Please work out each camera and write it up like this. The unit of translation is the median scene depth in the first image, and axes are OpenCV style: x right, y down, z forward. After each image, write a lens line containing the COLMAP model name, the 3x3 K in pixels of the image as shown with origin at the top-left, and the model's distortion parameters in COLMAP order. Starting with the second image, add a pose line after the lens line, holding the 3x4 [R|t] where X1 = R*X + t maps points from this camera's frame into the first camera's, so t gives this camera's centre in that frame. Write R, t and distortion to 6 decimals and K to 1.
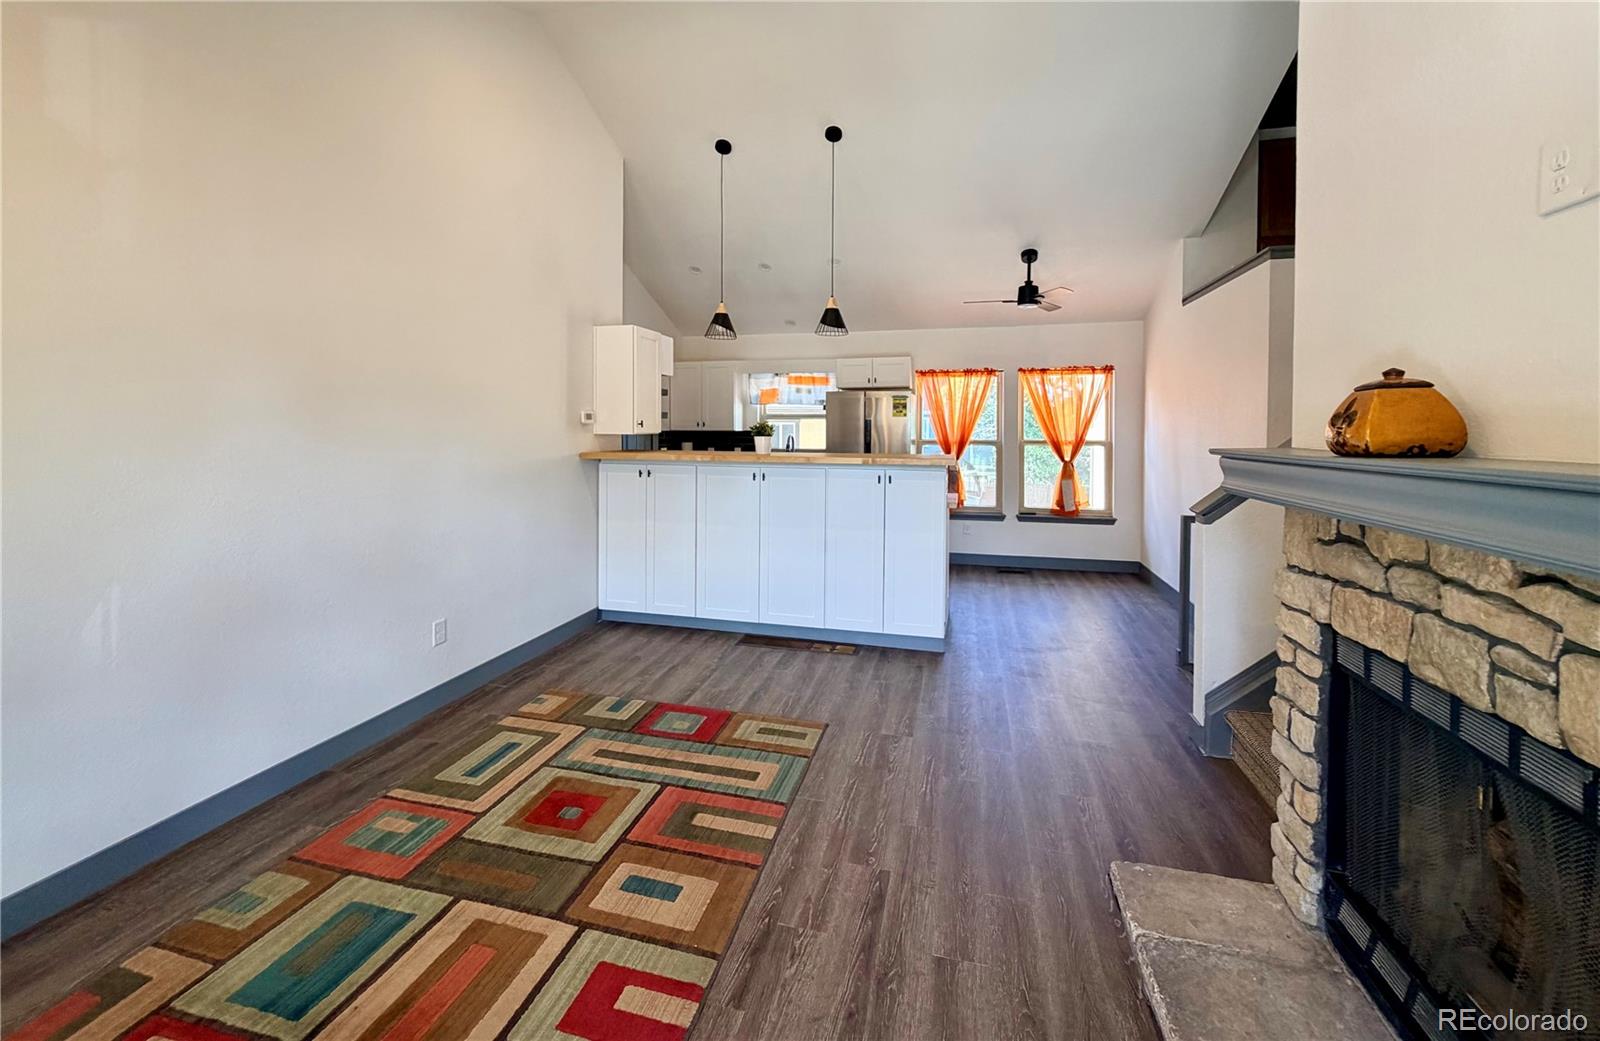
lens RADIAL K [[637.9, 0, 801.1], [0, 637.9, 440.2], [0, 0, 1]] dist [0.000687, 0.000085]
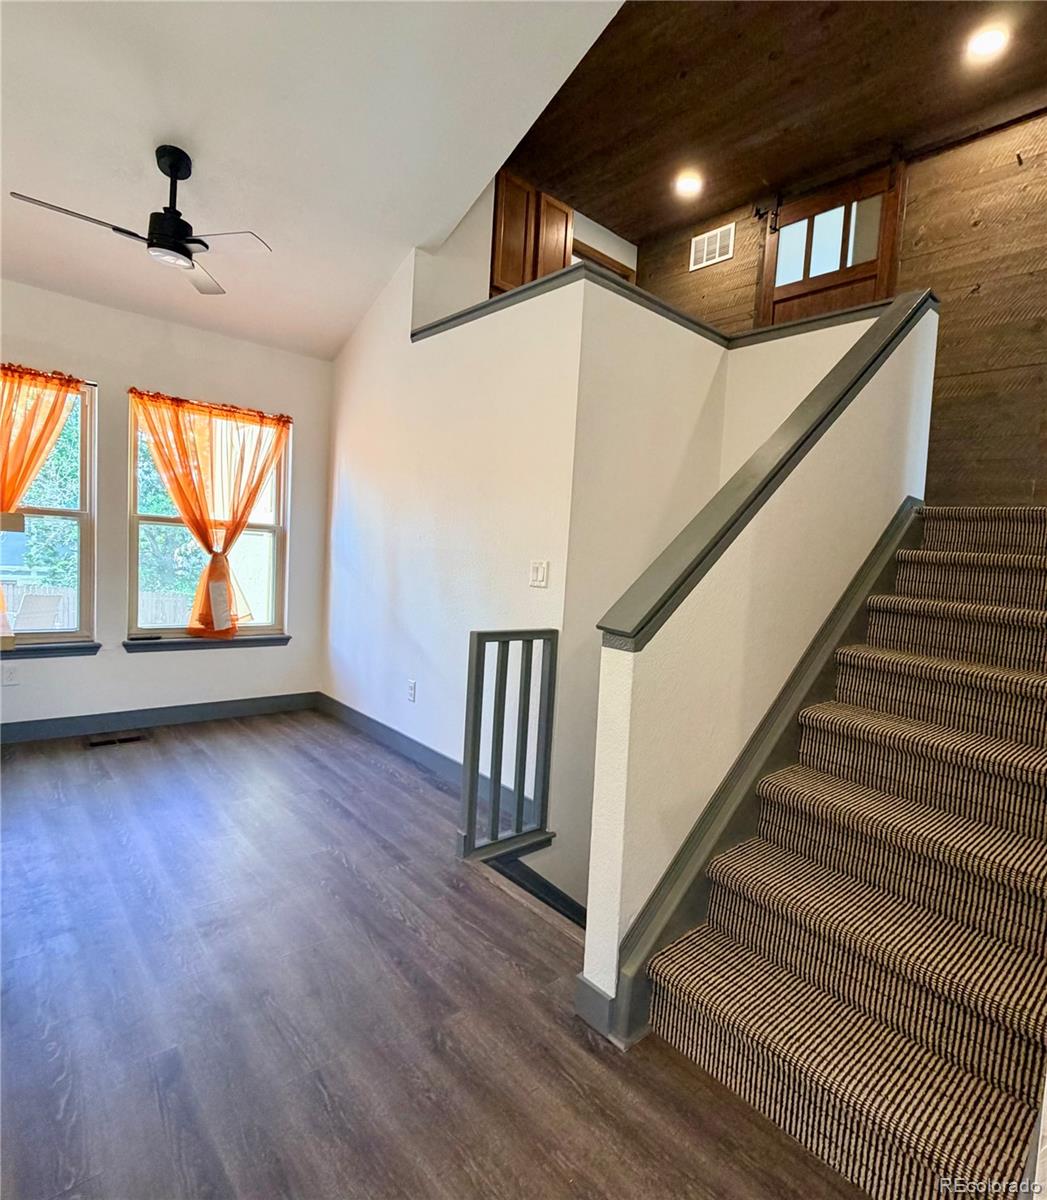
lens RADIAL K [[638.1, 0, 616.4], [0, 638.1, 600.0], [0, 0, 1]] dist [-0.000543, -0.000165]
pose [[0.502447, -0.025275, 0.864238, 0.078907], [-0.047951, 0.997220, 0.057042, 0.031274], [-0.863277, -0.070102, 0.499838, 0.418261]]
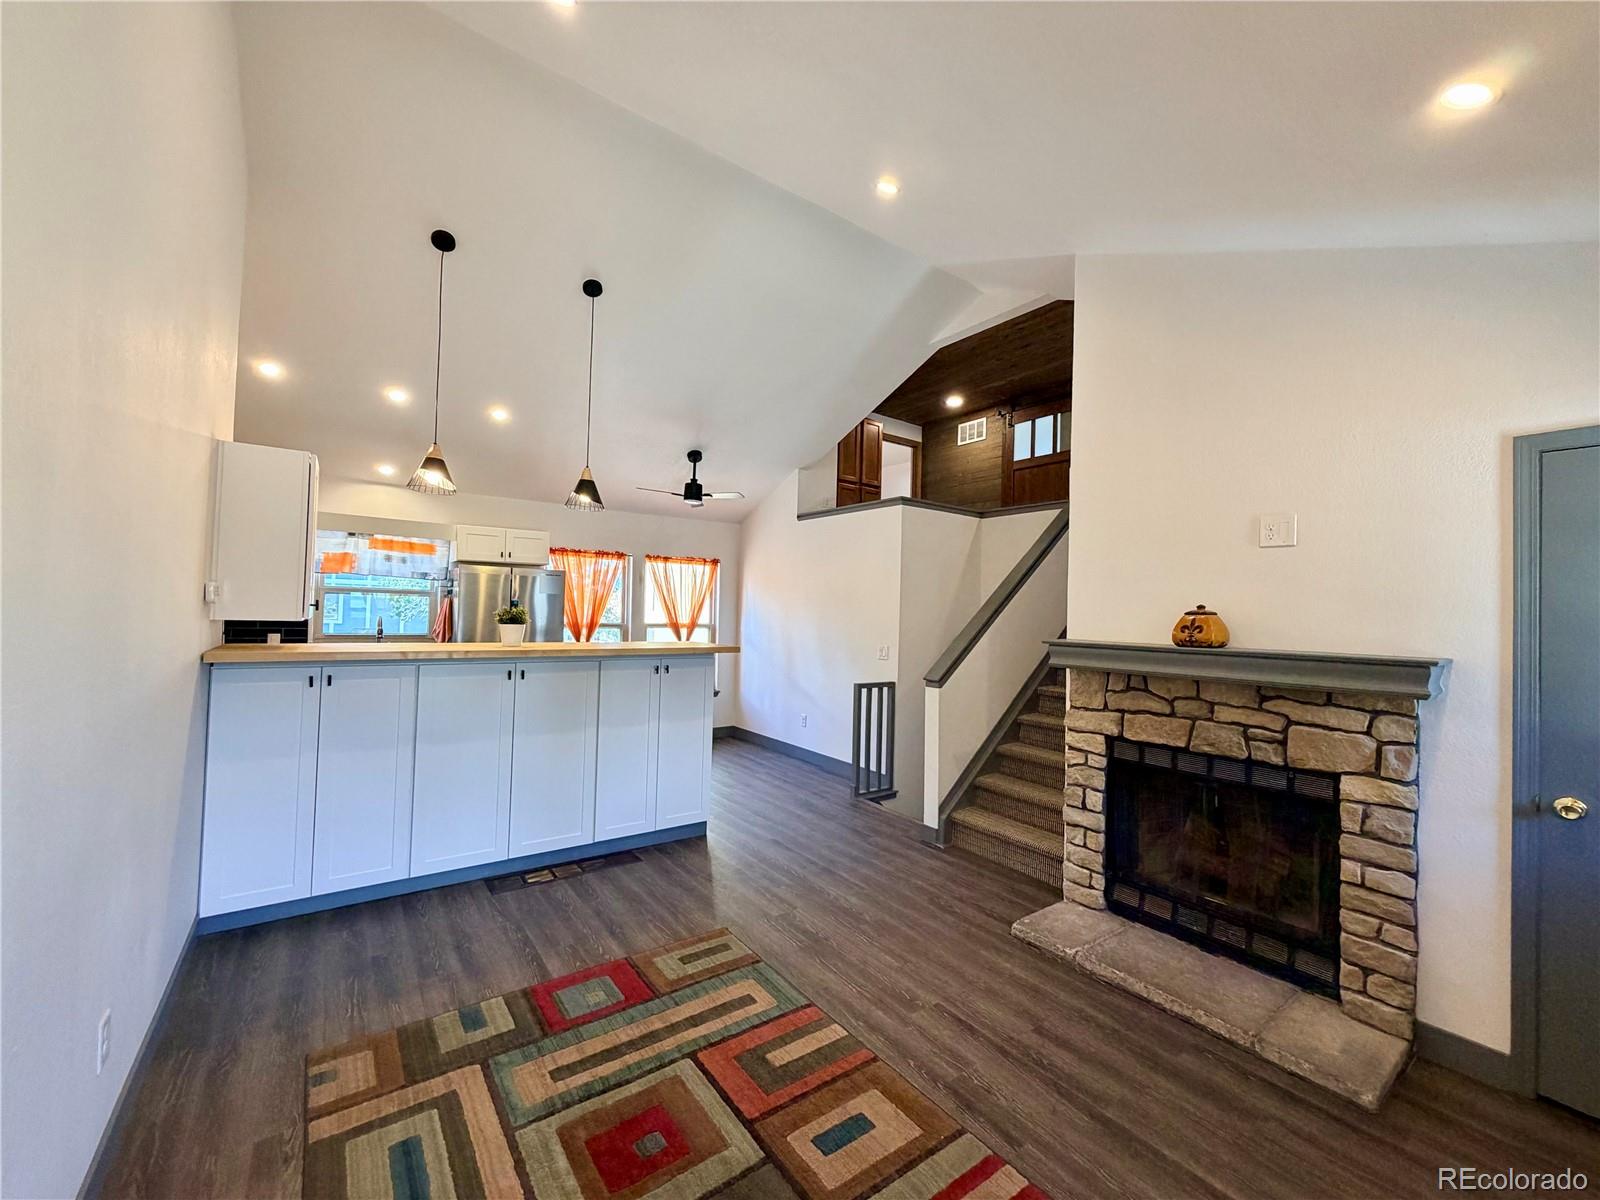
lens RADIAL K [[639.3, 0, 801.9], [0, 639.3, 598.6], [0, 0, 1]] dist [0.001924, 0.000201]
pose [[0.632732, 0.027355, 0.773887, -0.398564], [-0.008254, 0.999557, -0.028583, -0.016107], [-0.774327, 0.011698, 0.632678, 0.179803]]
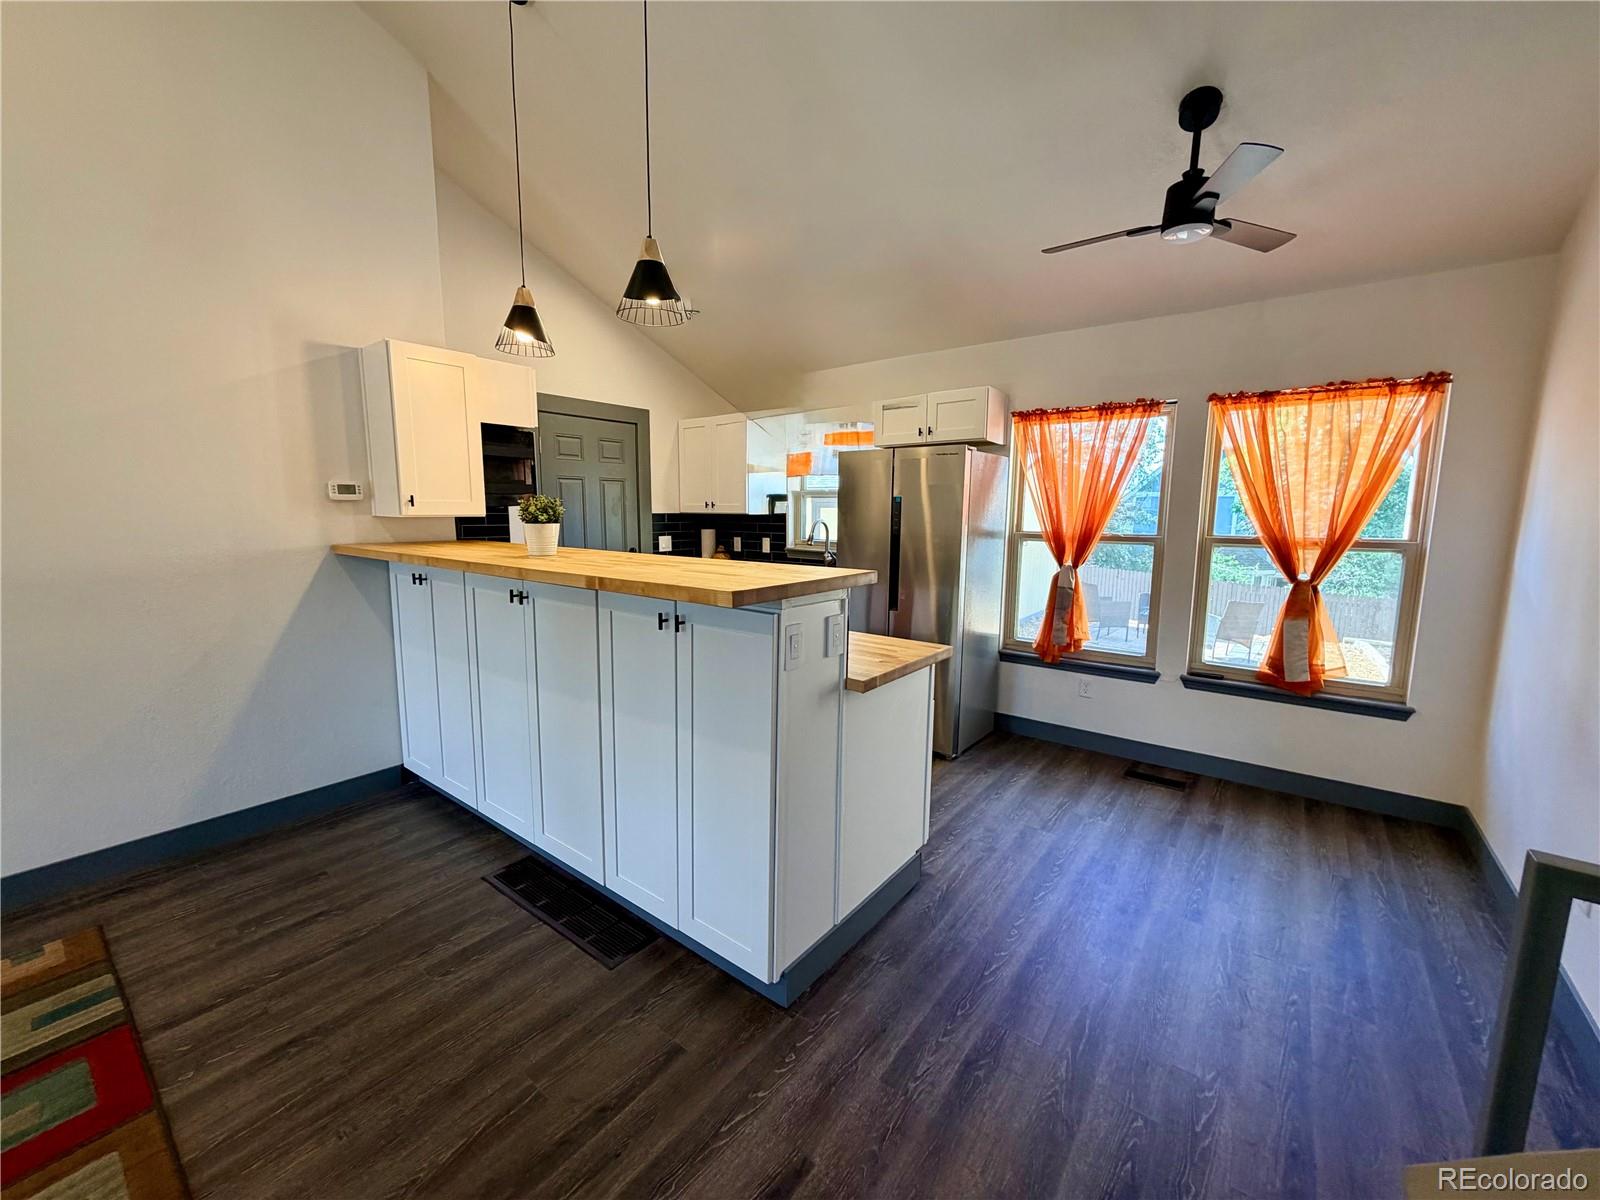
lens RADIAL K [[639.3, 0, 801.9], [0, 639.3, 598.6], [0, 0, 1]] dist [0.001924, 0.000201]
pose [[0.921437, 0.059220, -0.383987, 0.320039], [-0.015183, 0.993049, 0.116718, -0.007305], [0.388230, -0.101718, 0.915932, 0.504116]]
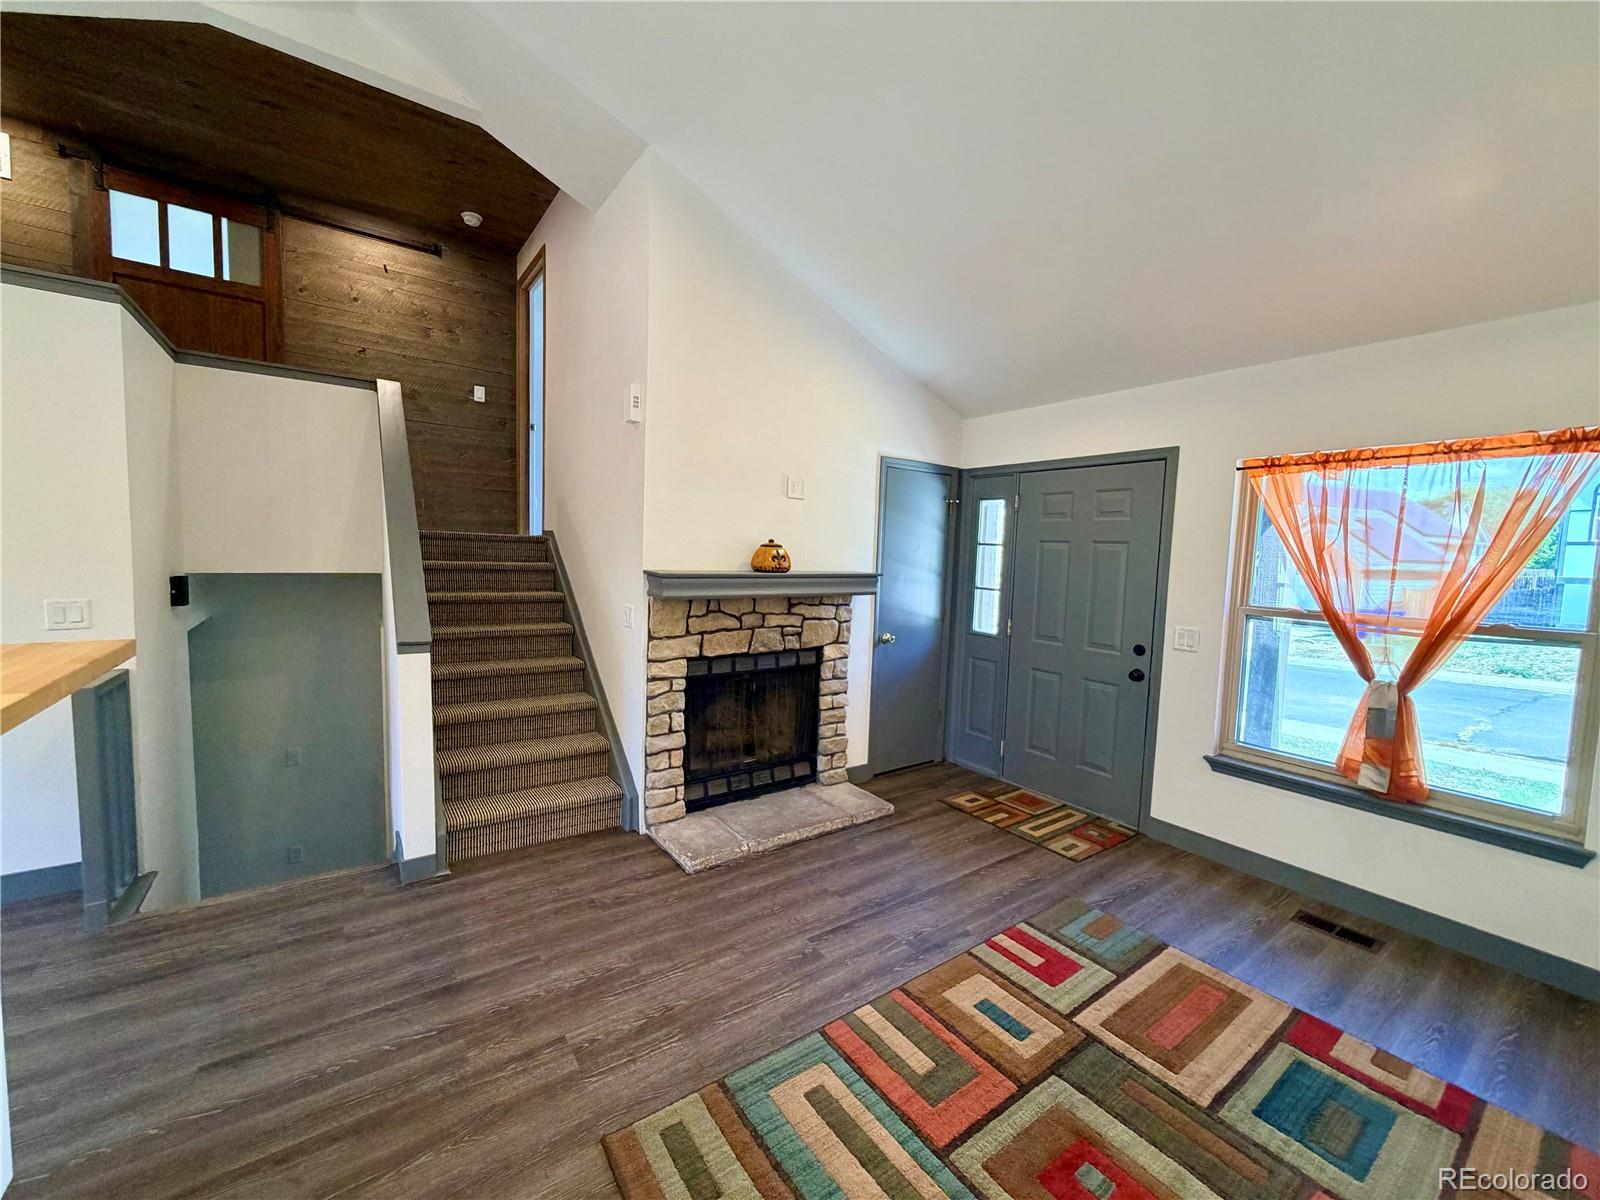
lens RADIAL K [[639.3, 0, 801.9], [0, 639.3, 598.6], [0, 0, 1]] dist [0.001924, 0.000201]
pose [[-0.766855, -0.078203, 0.637038, -0.236926], [-0.024362, 0.995381, 0.092866, -0.030435], [-0.641358, 0.055695, -0.765218, 0.783271]]
